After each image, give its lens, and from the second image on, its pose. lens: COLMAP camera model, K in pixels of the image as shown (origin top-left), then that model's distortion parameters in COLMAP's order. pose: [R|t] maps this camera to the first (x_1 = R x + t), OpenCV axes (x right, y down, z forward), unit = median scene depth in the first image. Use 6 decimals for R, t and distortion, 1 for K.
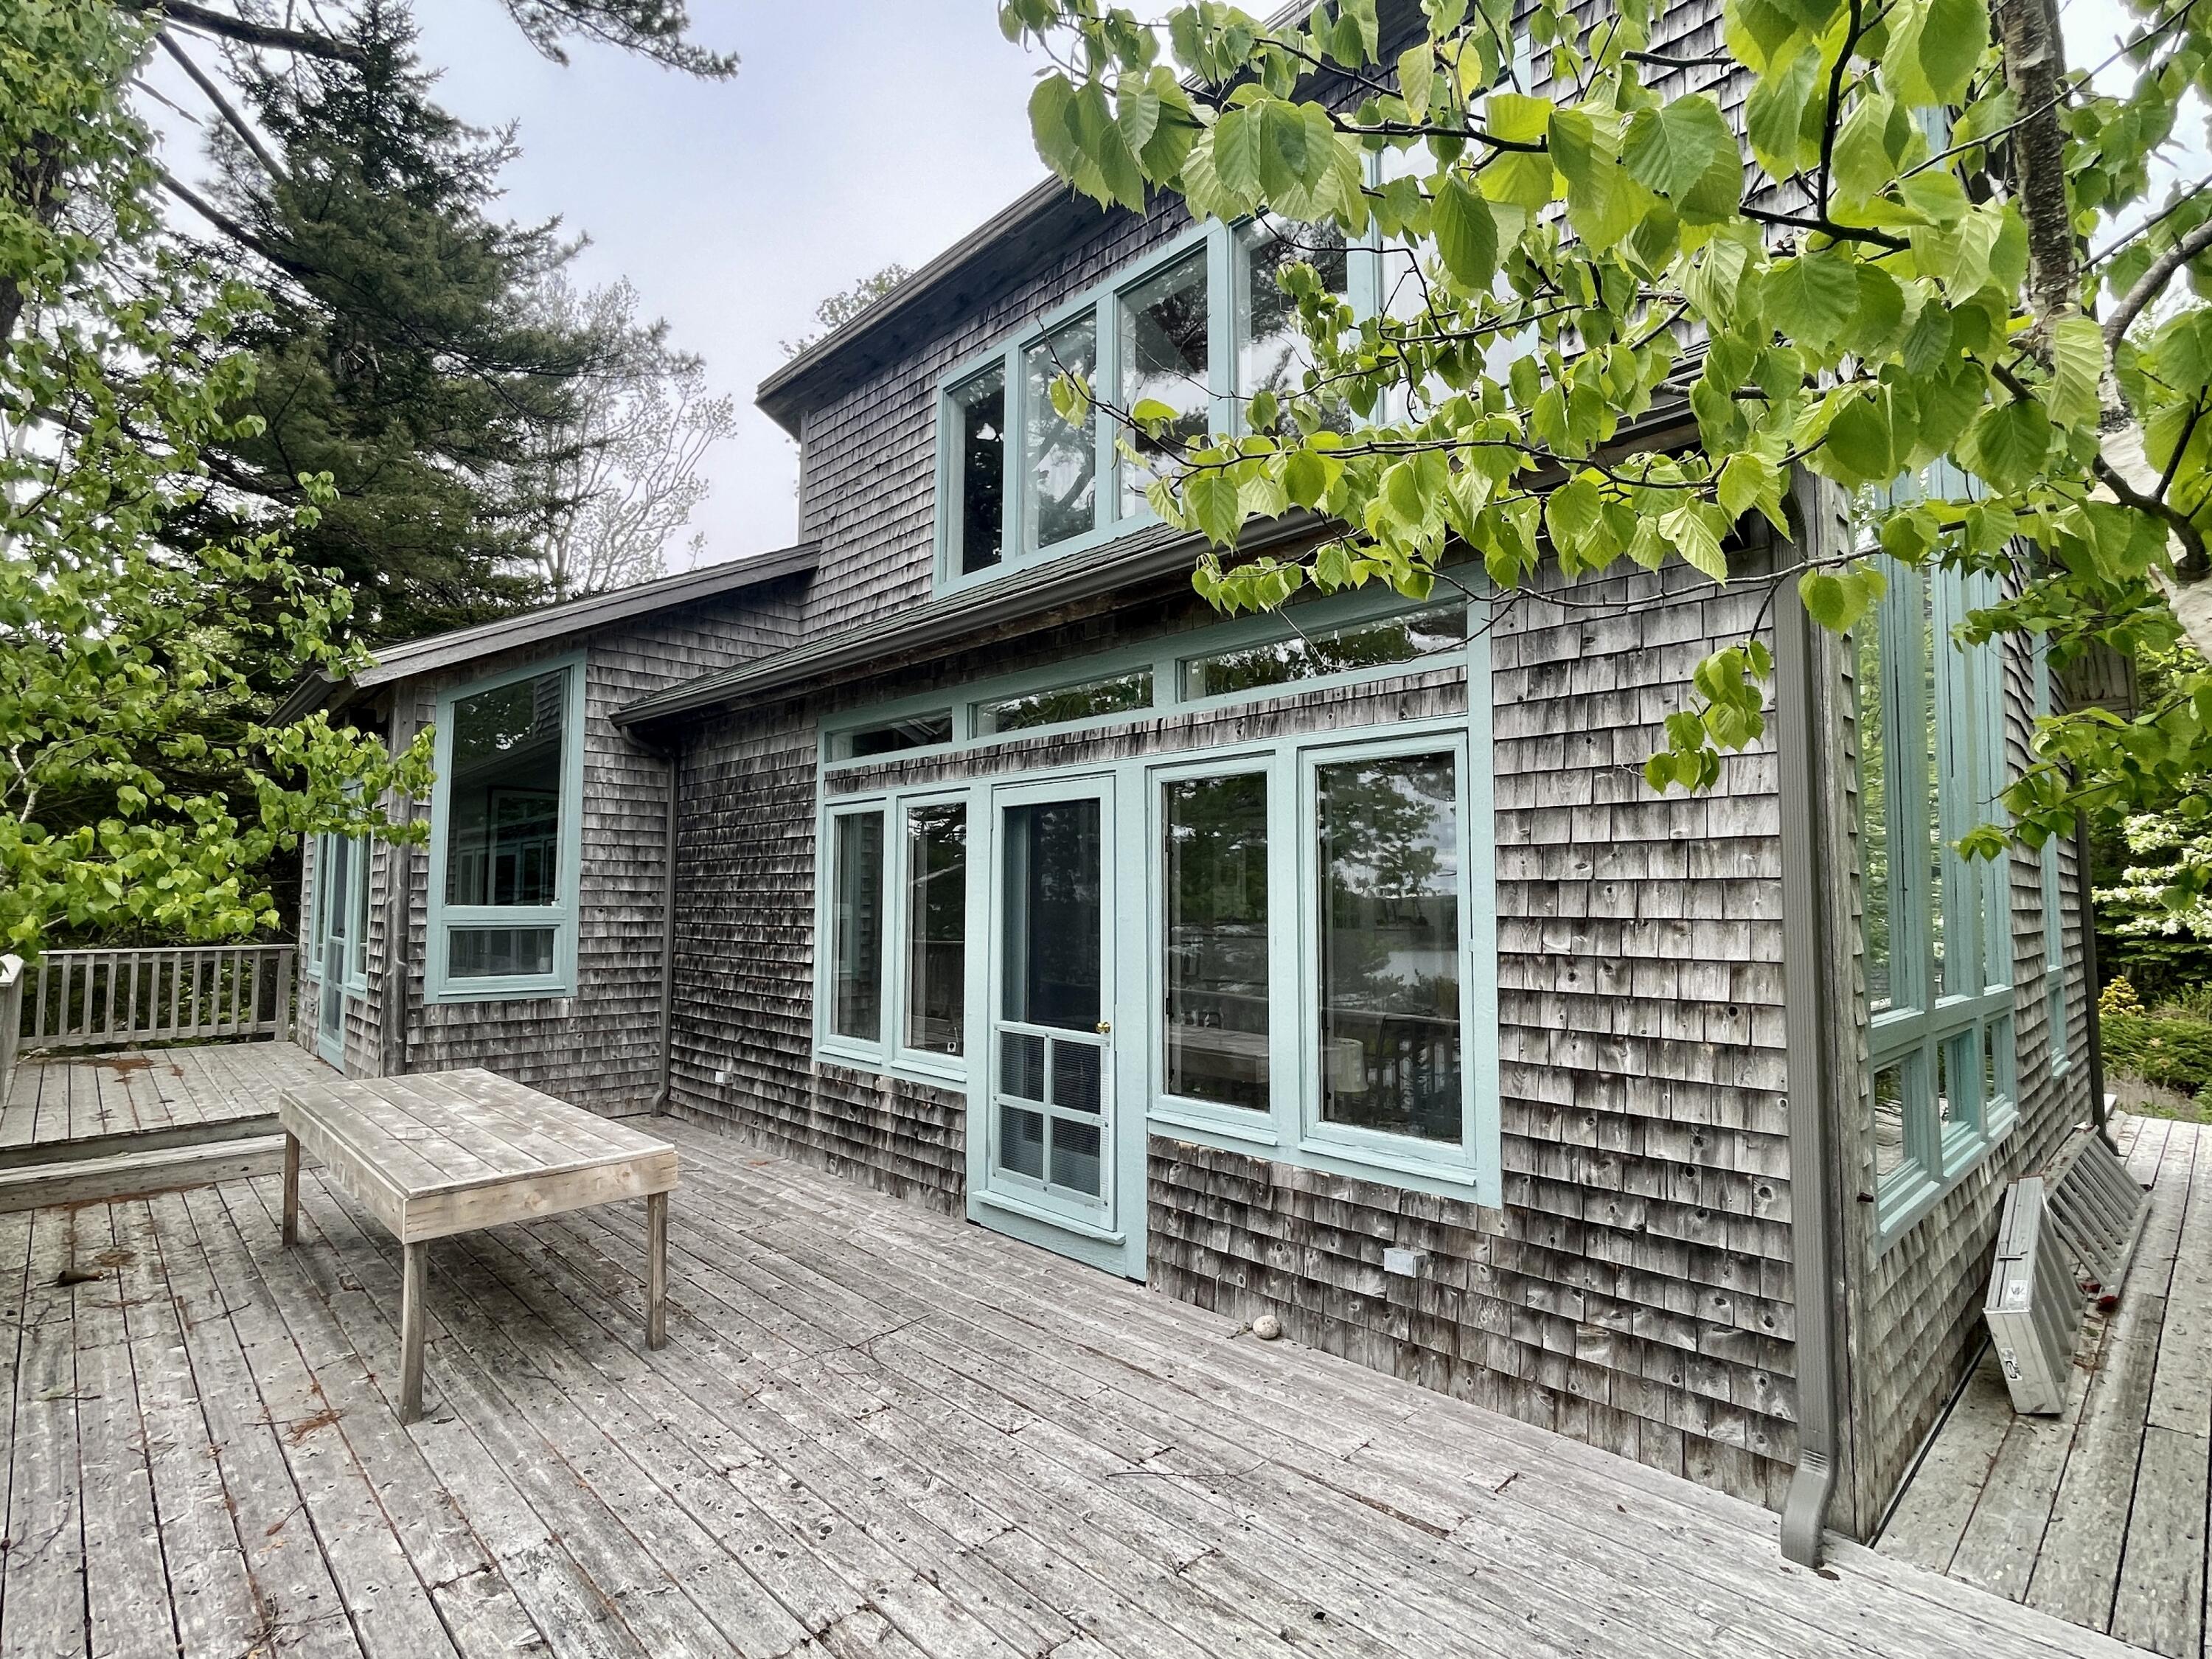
lens RADIAL K [[1038.4, 0, 1091.4], [0, 1038.4, 822.6], [0, 0, 1]] dist [-0.032066, 0.000138]
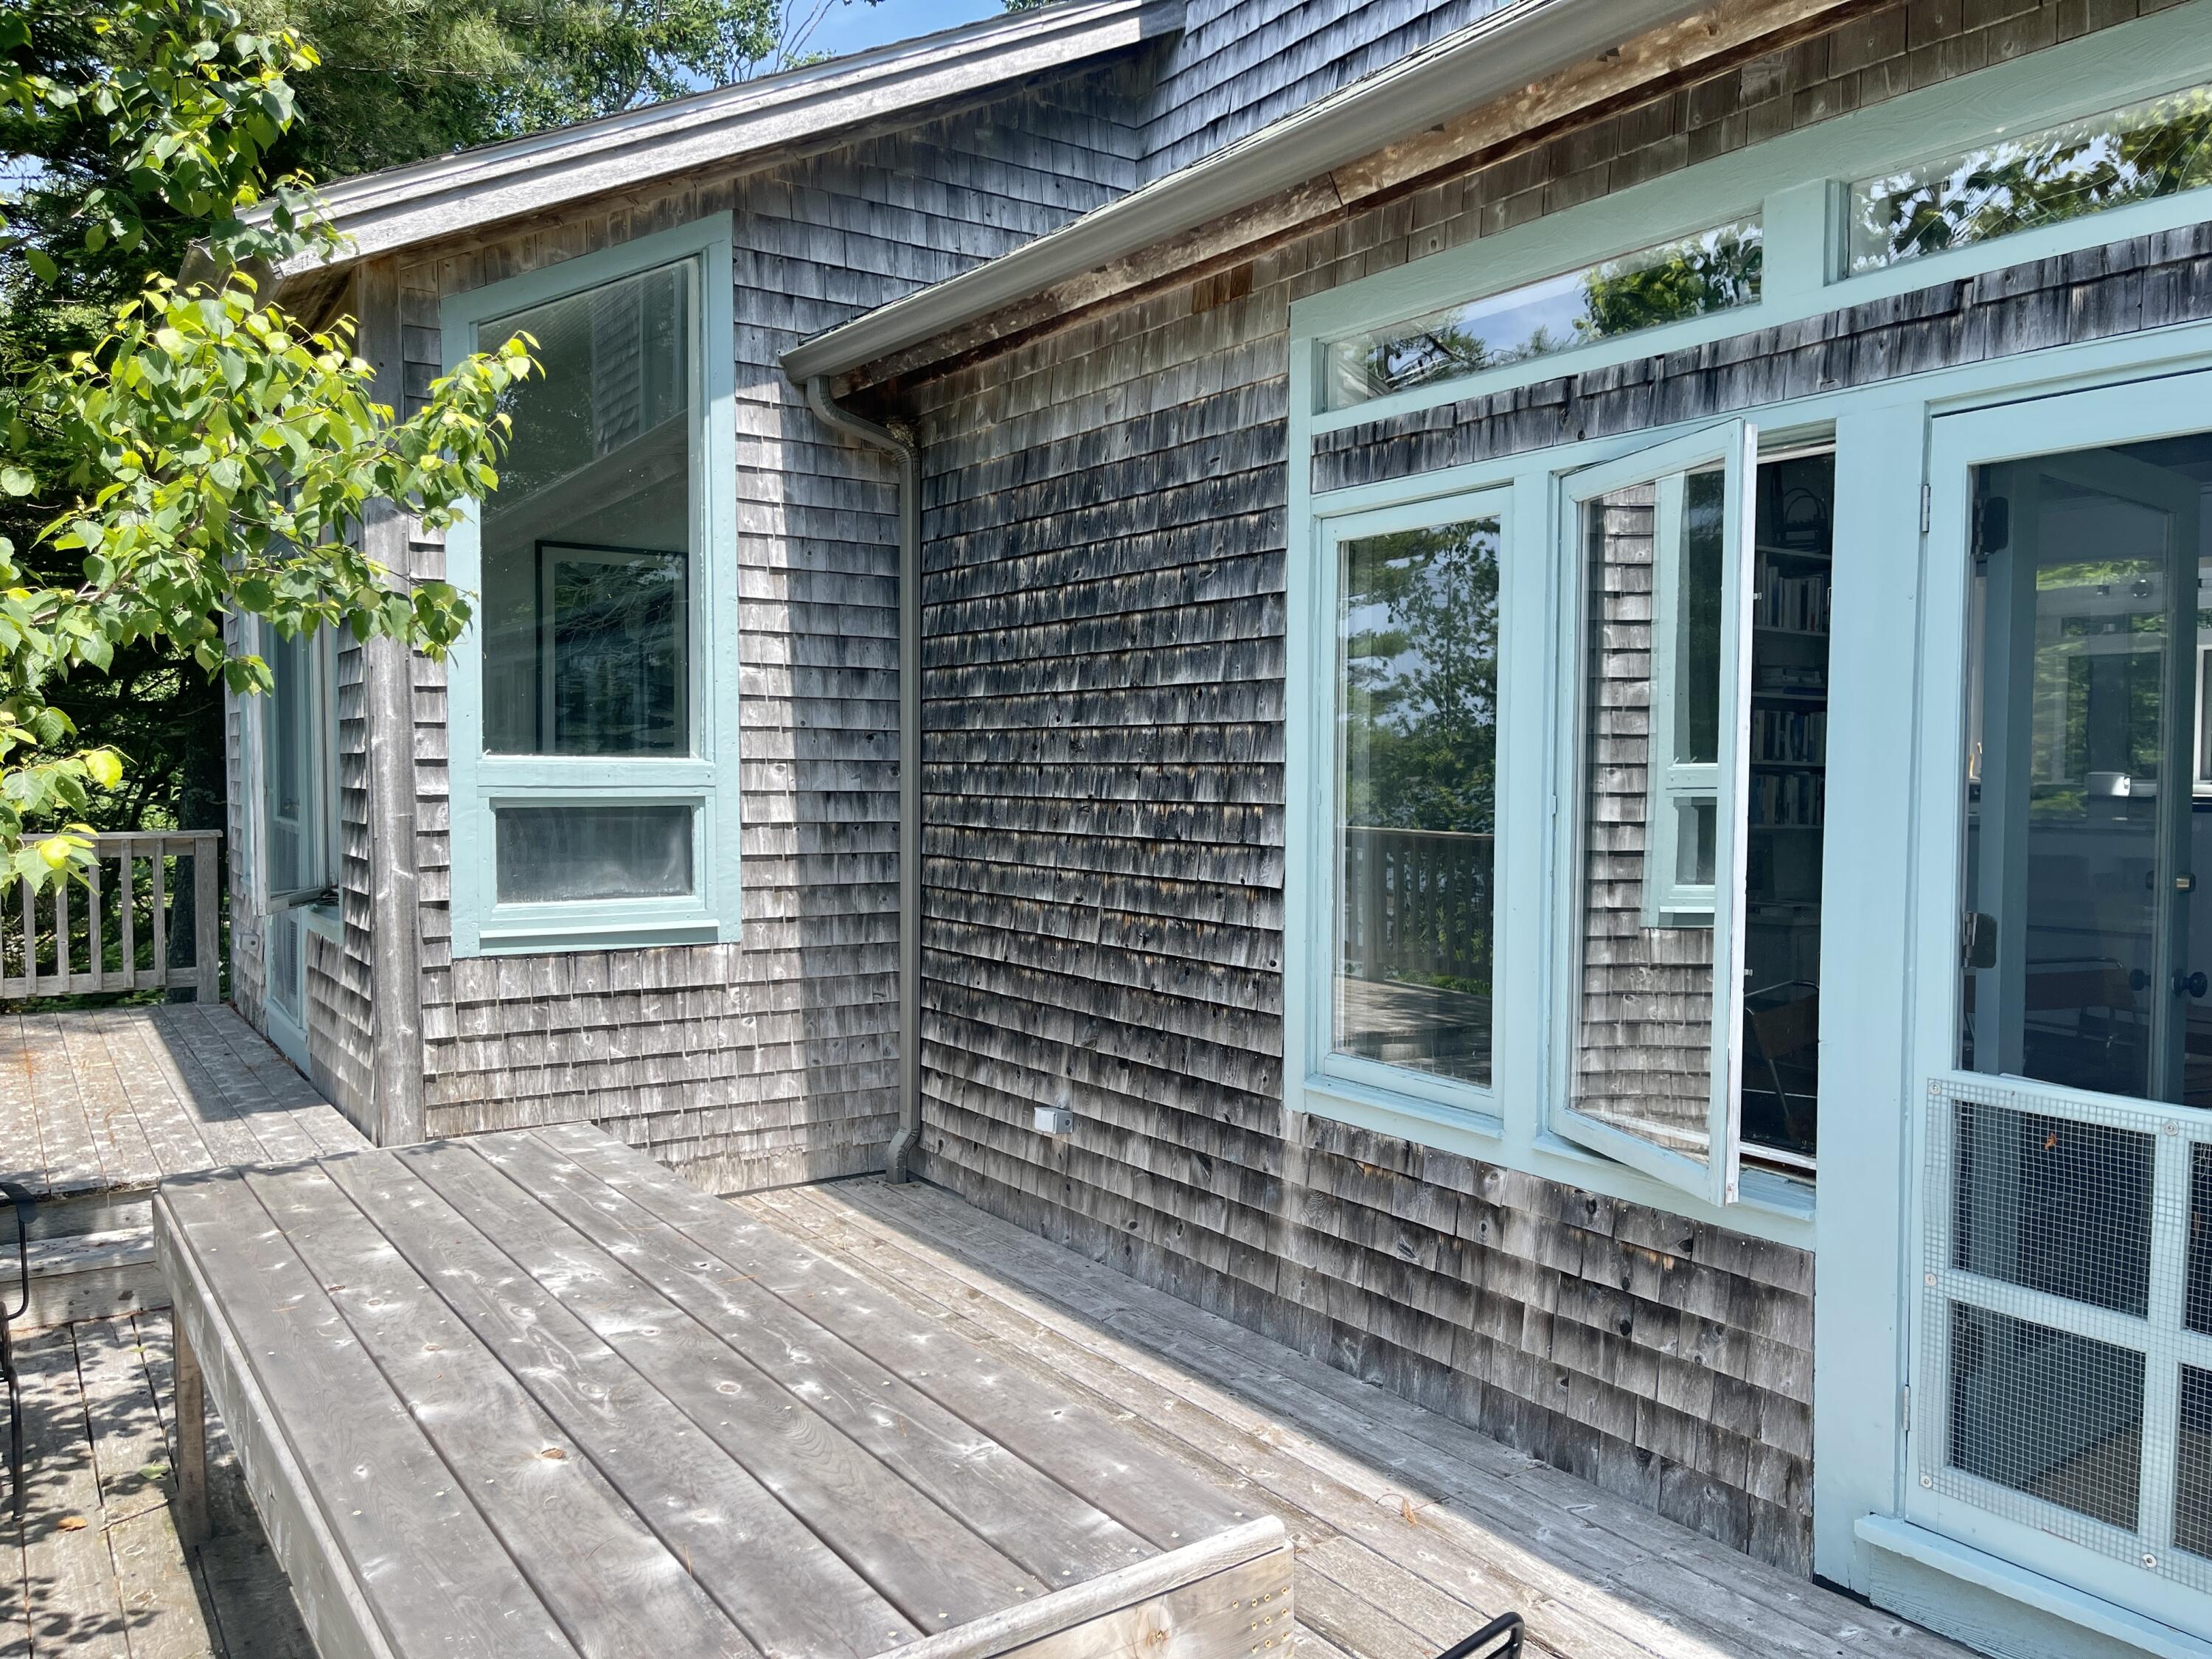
lens RADIAL K [[1635.9, 0, 1117.5], [0, 1635.9, 833.4], [0, 0, 1]] dist [0.023342, -0.011393]
pose [[0.983719, 0.011934, -0.179315, -0.204144], [0.009210, 0.993134, 0.116620, 0.030876], [0.179475, -0.116373, 0.976855, 0.303719]]
